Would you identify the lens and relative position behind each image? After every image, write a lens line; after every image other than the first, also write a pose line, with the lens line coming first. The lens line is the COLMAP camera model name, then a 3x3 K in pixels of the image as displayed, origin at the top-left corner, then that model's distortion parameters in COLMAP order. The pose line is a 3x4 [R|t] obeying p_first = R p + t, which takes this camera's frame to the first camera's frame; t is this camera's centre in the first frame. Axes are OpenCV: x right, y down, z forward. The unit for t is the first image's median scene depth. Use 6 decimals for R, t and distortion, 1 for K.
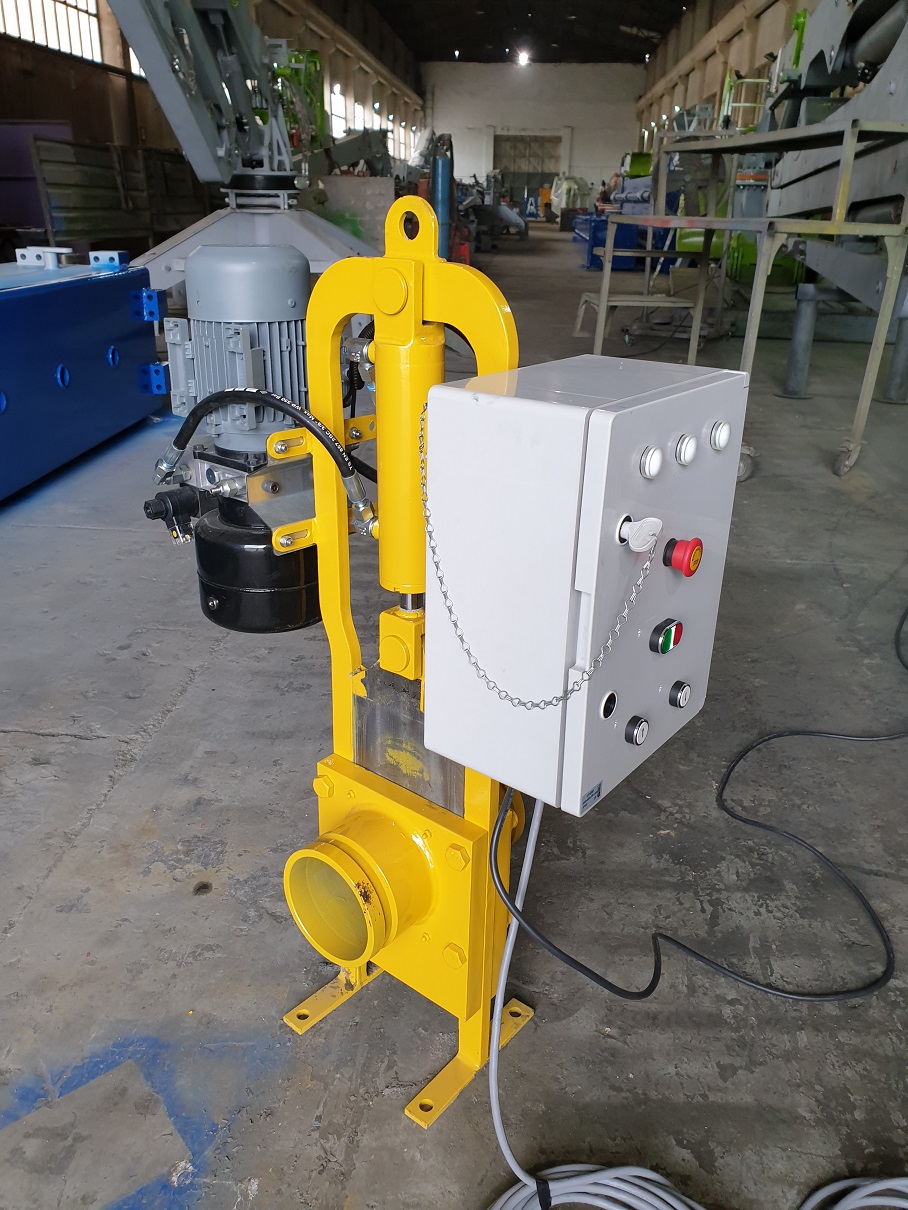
lens RADIAL K [[944.6, 0, 443.9], [0, 944.6, 599.8], [0, 0, 1]] dist [-0.007206, 0.027422]
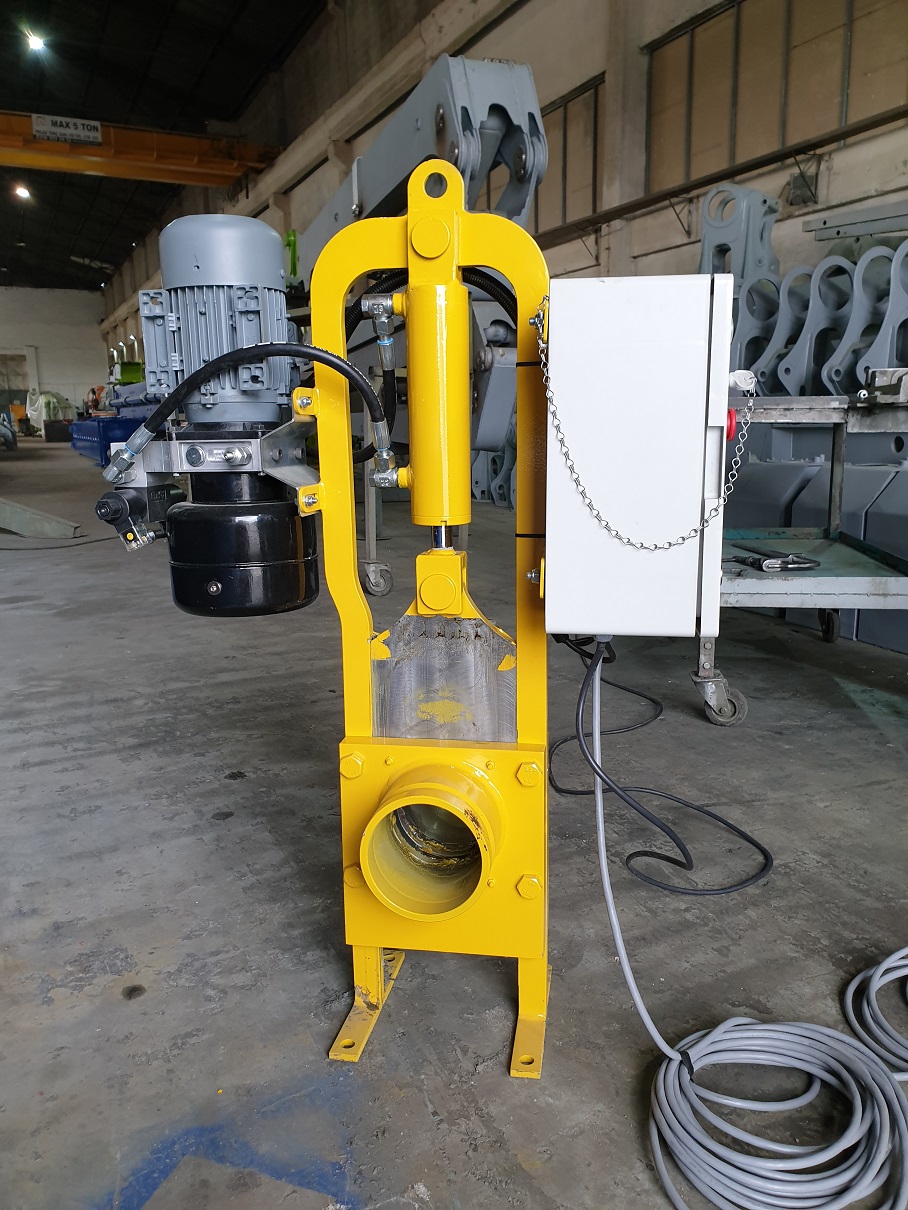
lens RADIAL K [[949.6, 0, 453.0], [0, 949.6, 618.9], [0, 0, 1]] dist [-0.005242, 0.006974]
pose [[0.864751, -0.125724, 0.486209, -0.391106], [0.214618, 0.967812, -0.131453, 0.161757], [-0.454032, 0.218023, 0.863899, 0.071387]]
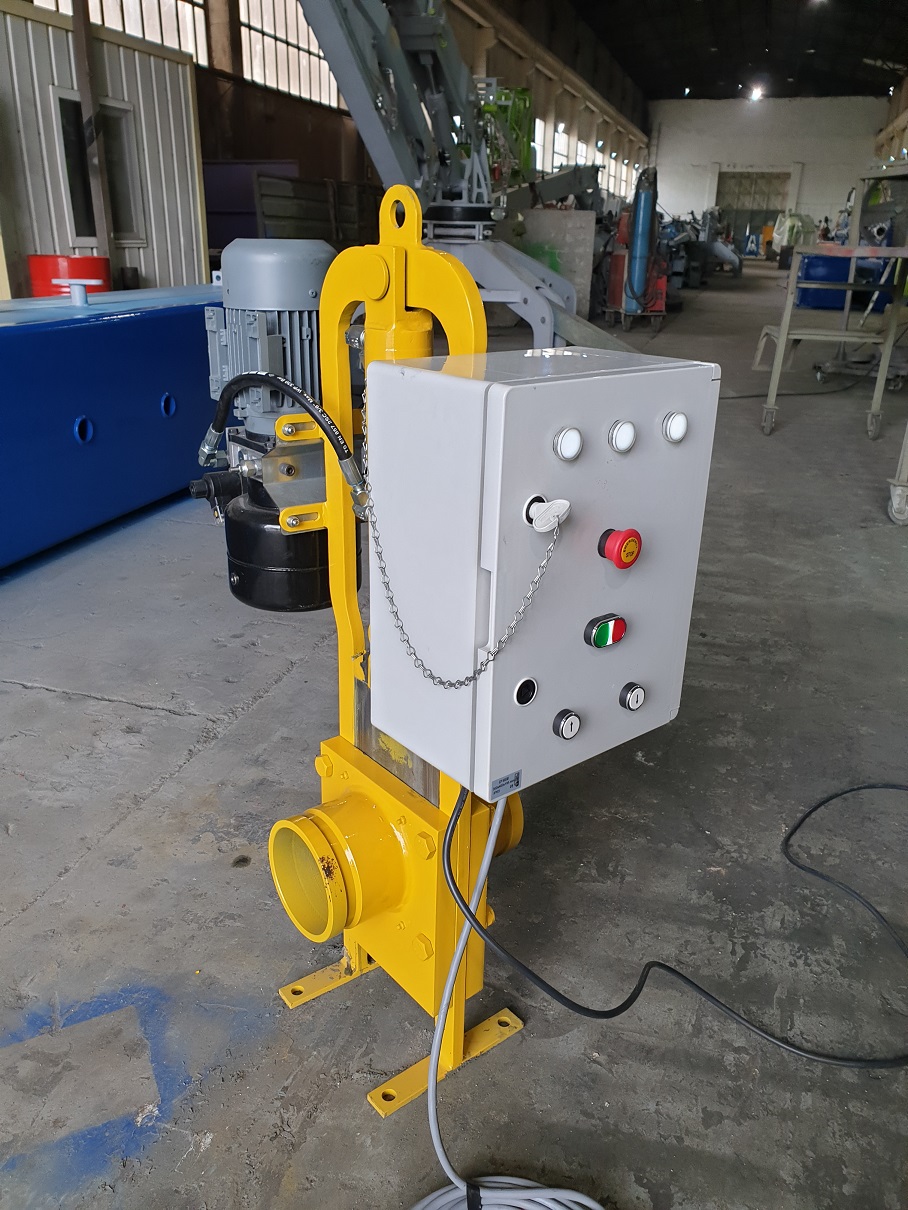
lens RADIAL K [[942.9, 0, 454.0], [0, 942.9, 605.0], [0, 0, 1]] dist [-0.002647, 0.016614]
pose [[0.979208, 0.079050, -0.186825, 0.150978], [-0.084298, 0.996234, -0.020300, 0.026037], [0.184516, 0.035627, 0.982184, 0.011752]]
